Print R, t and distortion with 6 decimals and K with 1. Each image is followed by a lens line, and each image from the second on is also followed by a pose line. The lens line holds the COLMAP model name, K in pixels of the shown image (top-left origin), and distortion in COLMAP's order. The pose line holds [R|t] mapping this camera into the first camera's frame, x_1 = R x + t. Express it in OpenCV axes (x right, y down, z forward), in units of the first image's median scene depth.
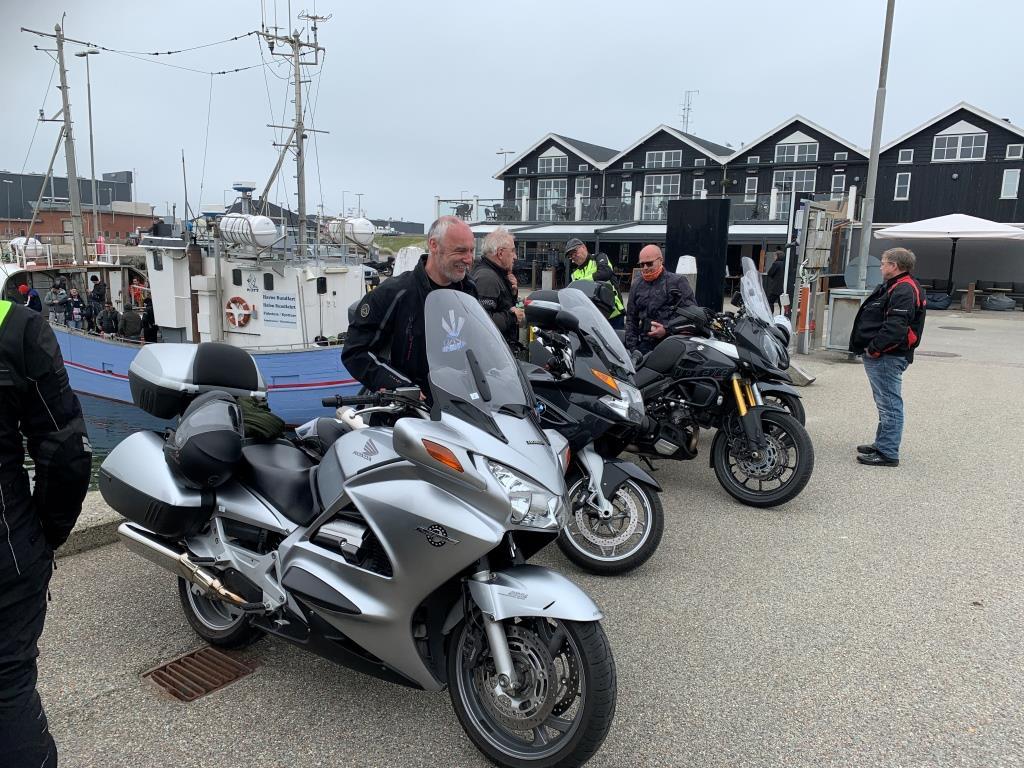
lens RADIAL K [[806.6, 0, 512.0], [0, 806.6, 384.0], [0, 0, 1]] dist [0.054142, -0.096281]
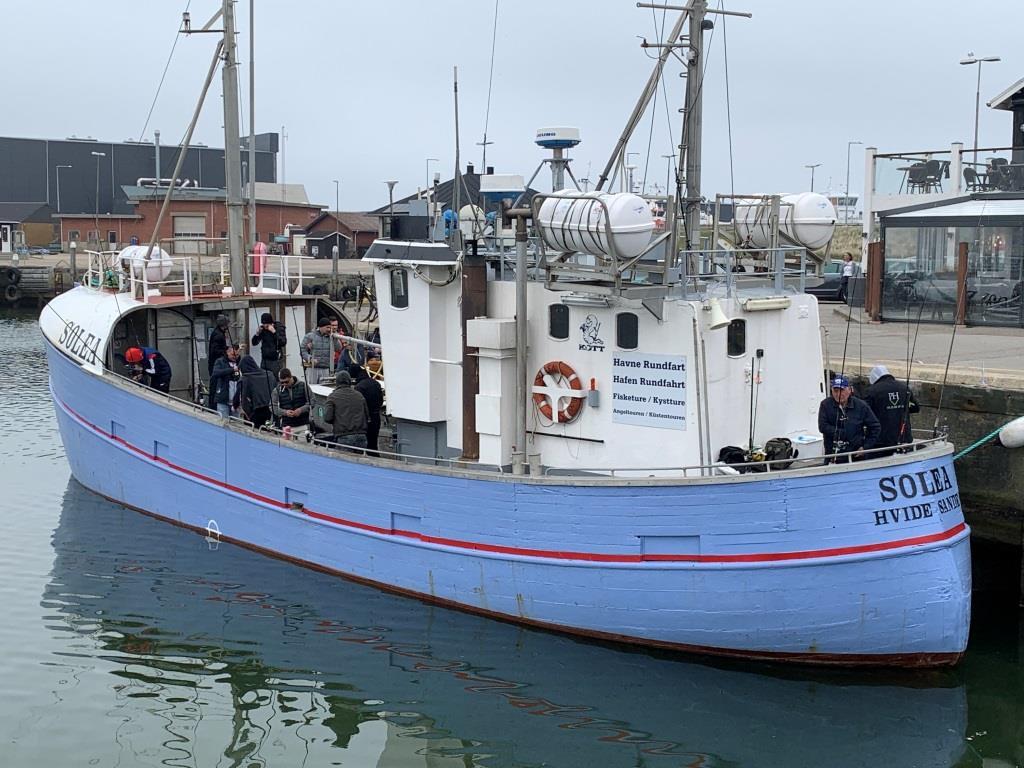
lens RADIAL K [[1453.9, 0, 512.0], [0, 1453.9, 384.0], [0, 0, 1]] dist [0.062016, -0.045251]
pose [[0.965210, 0.006469, -0.261395, -0.115964], [-0.026023, 0.997107, -0.071418, -0.026488], [0.260177, 0.075735, 0.962586, 0.136299]]
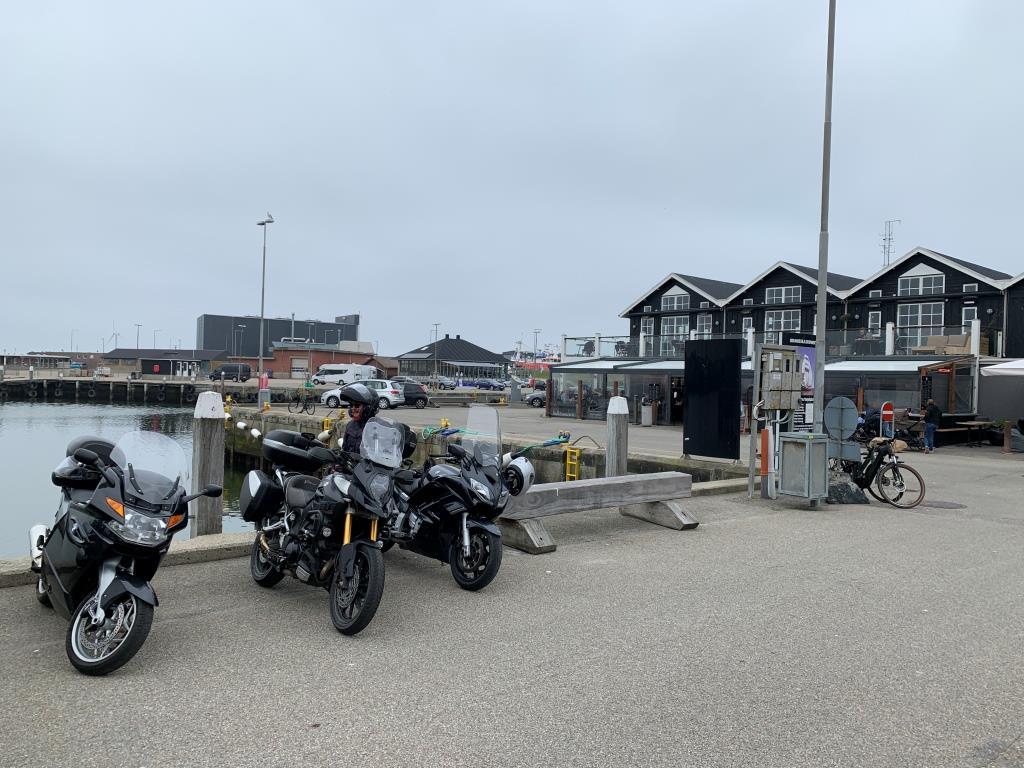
lens RADIAL K [[806.6, 0, 512.0], [0, 806.6, 384.0], [0, 0, 1]] dist [0.054142, -0.096281]
pose [[0.965892, 0.001415, -0.258943, 0.186855], [-0.043260, 0.986814, -0.155971, -0.004280], [0.255308, 0.161853, 0.953216, -0.007681]]
